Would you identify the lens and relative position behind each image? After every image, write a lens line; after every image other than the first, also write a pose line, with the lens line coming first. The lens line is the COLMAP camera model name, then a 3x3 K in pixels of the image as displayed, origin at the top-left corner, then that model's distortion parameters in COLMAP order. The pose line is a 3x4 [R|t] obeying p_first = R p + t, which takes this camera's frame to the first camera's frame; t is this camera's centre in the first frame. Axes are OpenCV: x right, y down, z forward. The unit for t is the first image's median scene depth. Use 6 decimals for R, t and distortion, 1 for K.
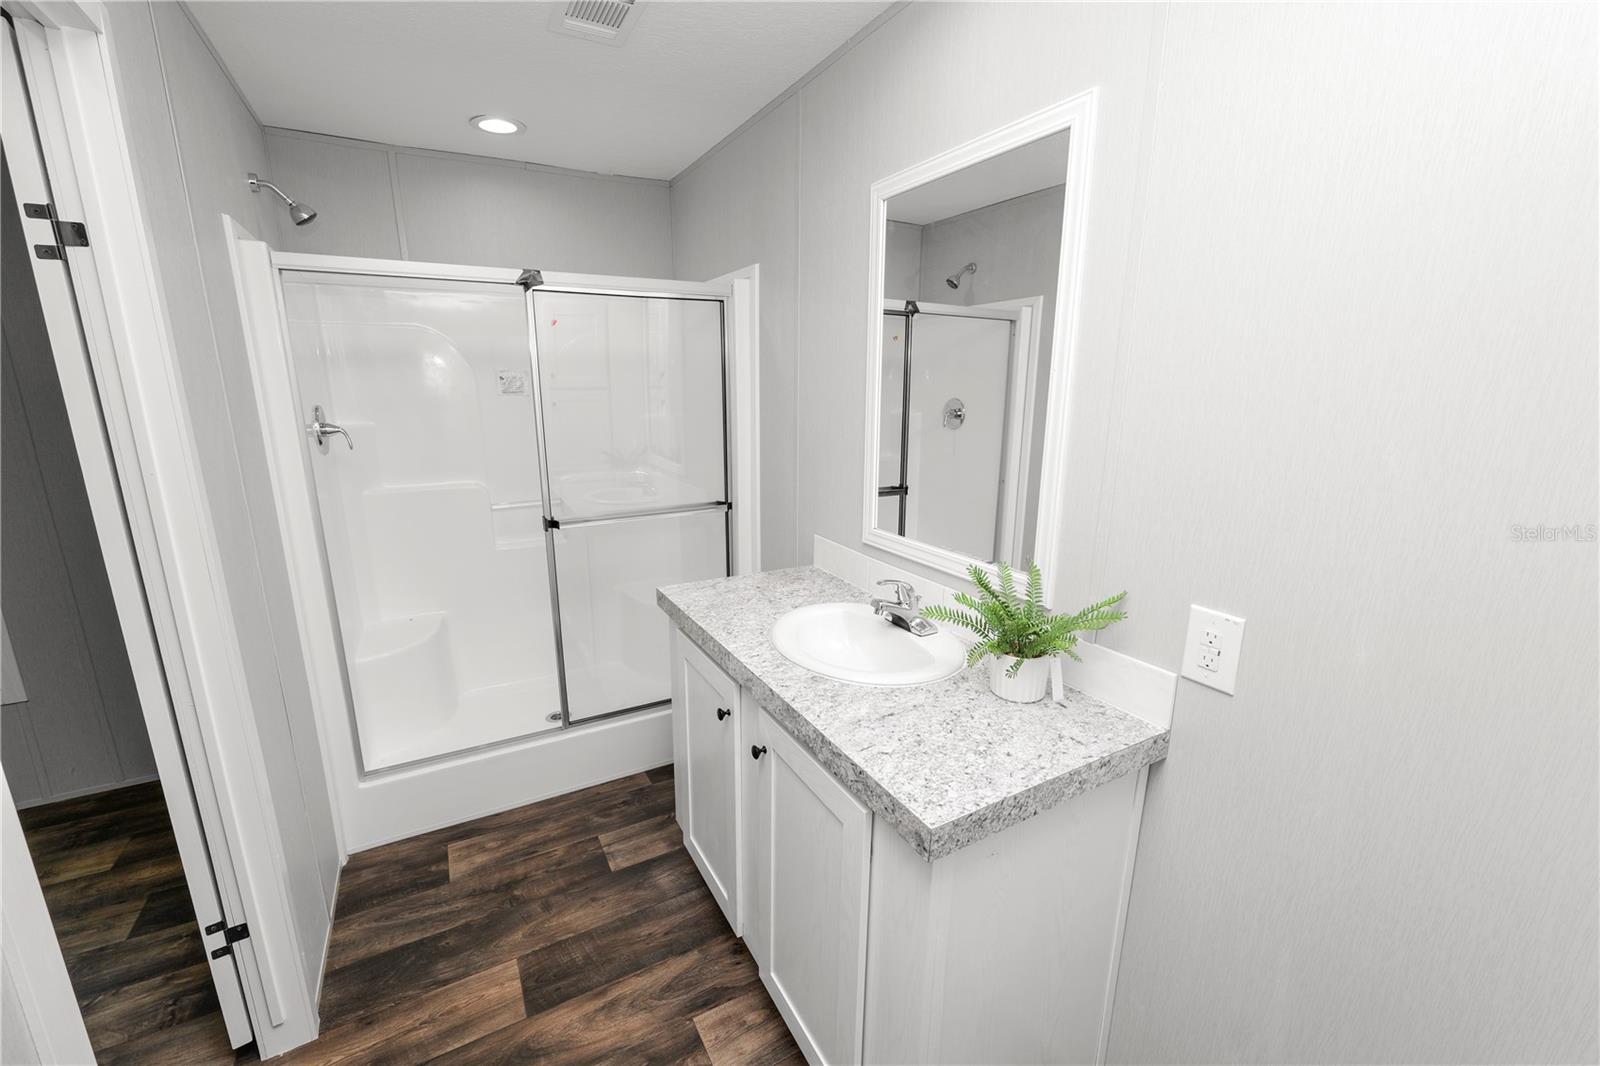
lens RADIAL K [[654.8, 0, 829.6], [0, 654.8, 521.4], [0, 0, 1]] dist [-0.011028, 0.001719]
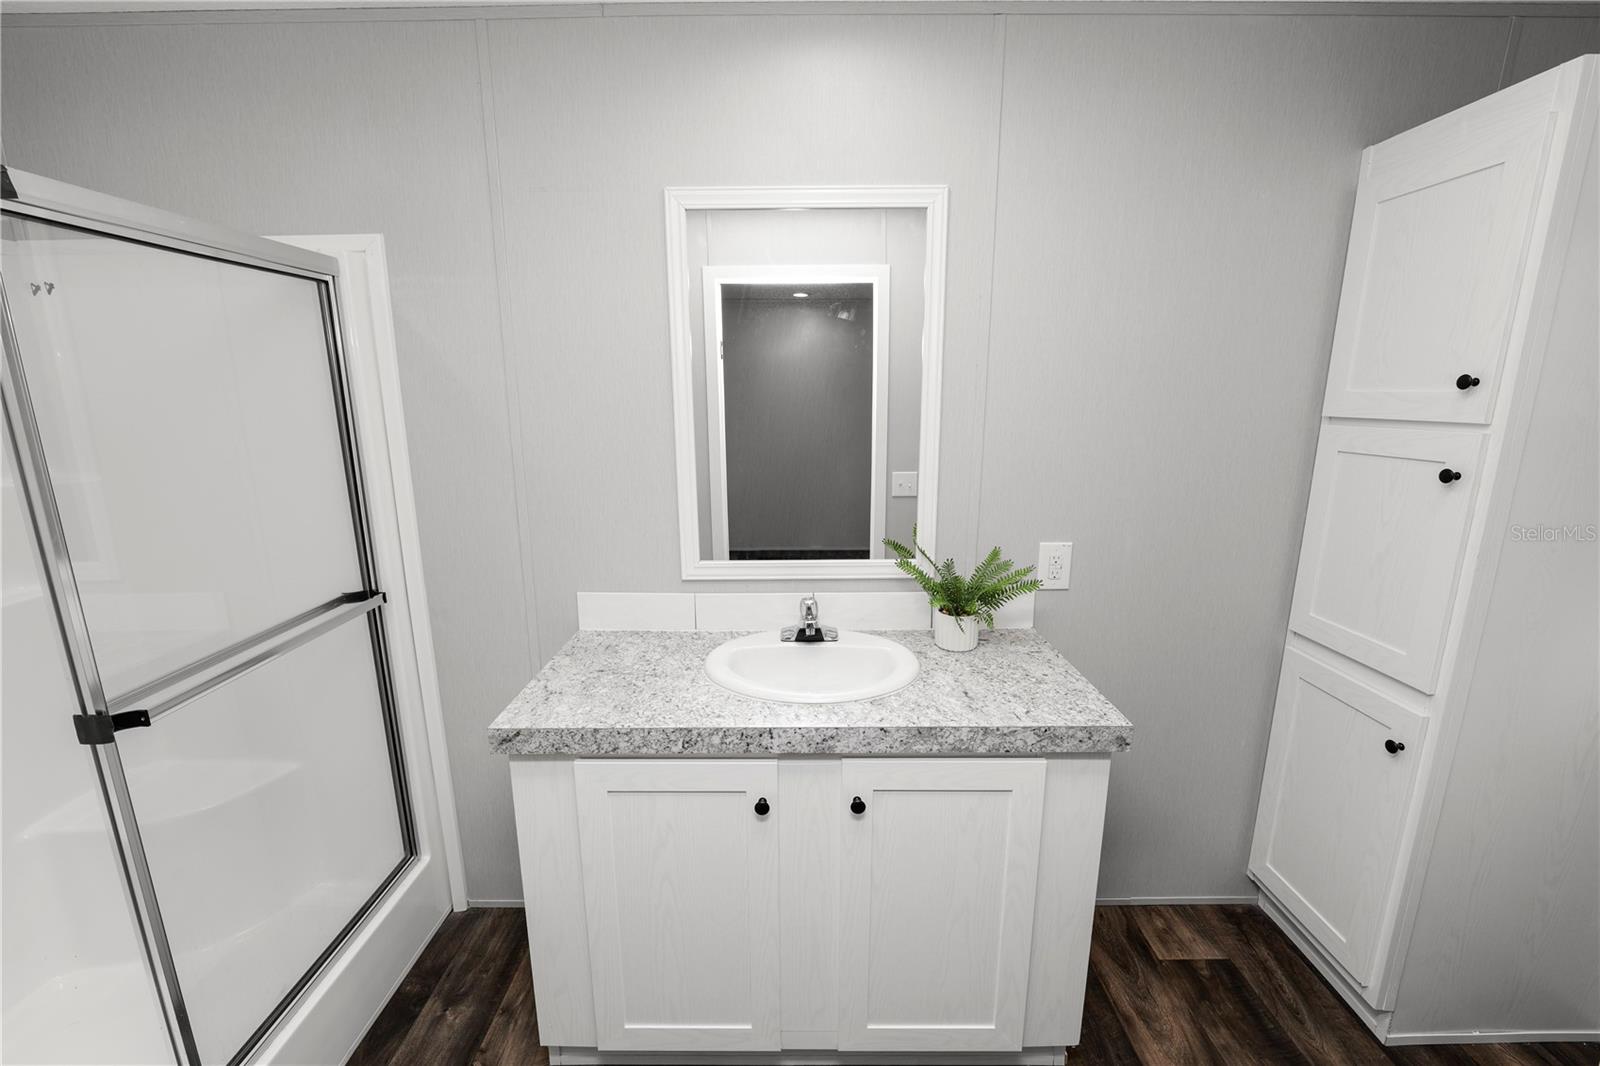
lens RADIAL K [[654.8, 0, 799.2], [0, 654.8, 519.0], [0, 0, 1]] dist [-0.011028, 0.001719]
pose [[0.511834, -0.175125, 0.841045, -0.717130], [0.180609, 0.979058, 0.093949, -0.124765], [-0.839885, 0.103814, 0.532744, 0.434293]]
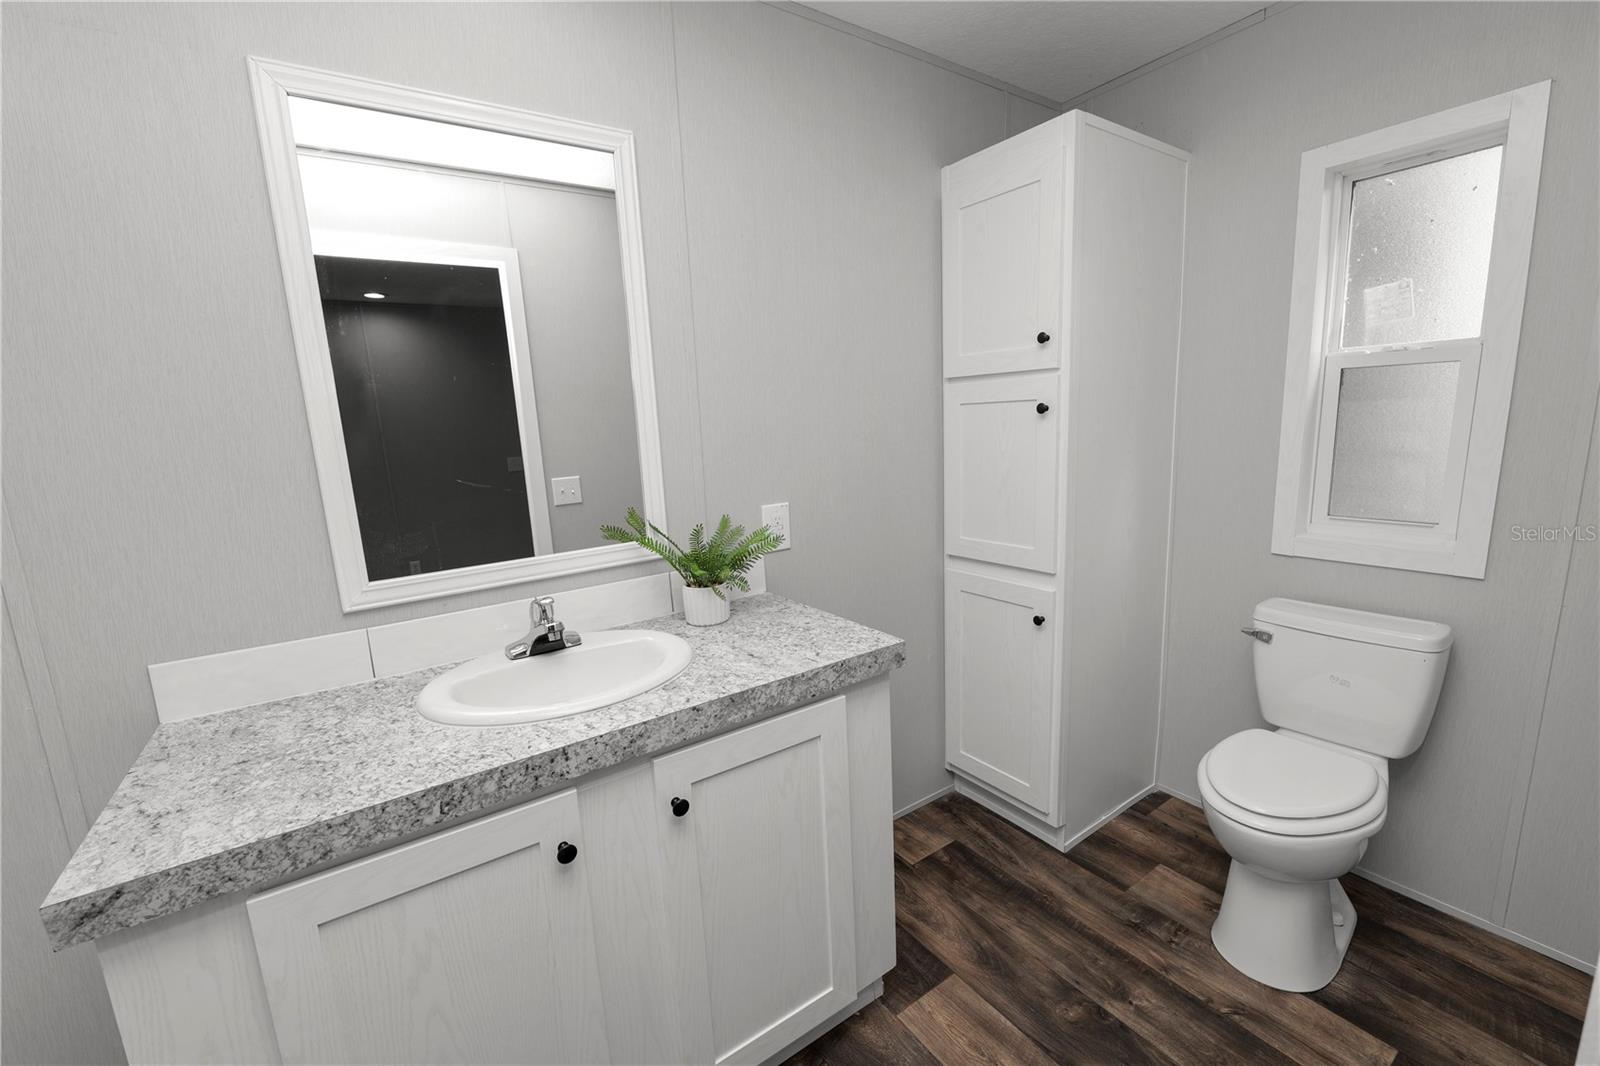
lens RADIAL K [[654.8, 0, 792.1], [0, 654.8, 522.4], [0, 0, 1]] dist [-0.011028, 0.001719]
pose [[-0.057366, -0.168883, 0.983965, -0.695621], [0.245706, 0.952885, 0.177874, -0.069405], [-0.967646, 0.251970, -0.013167, 0.649403]]
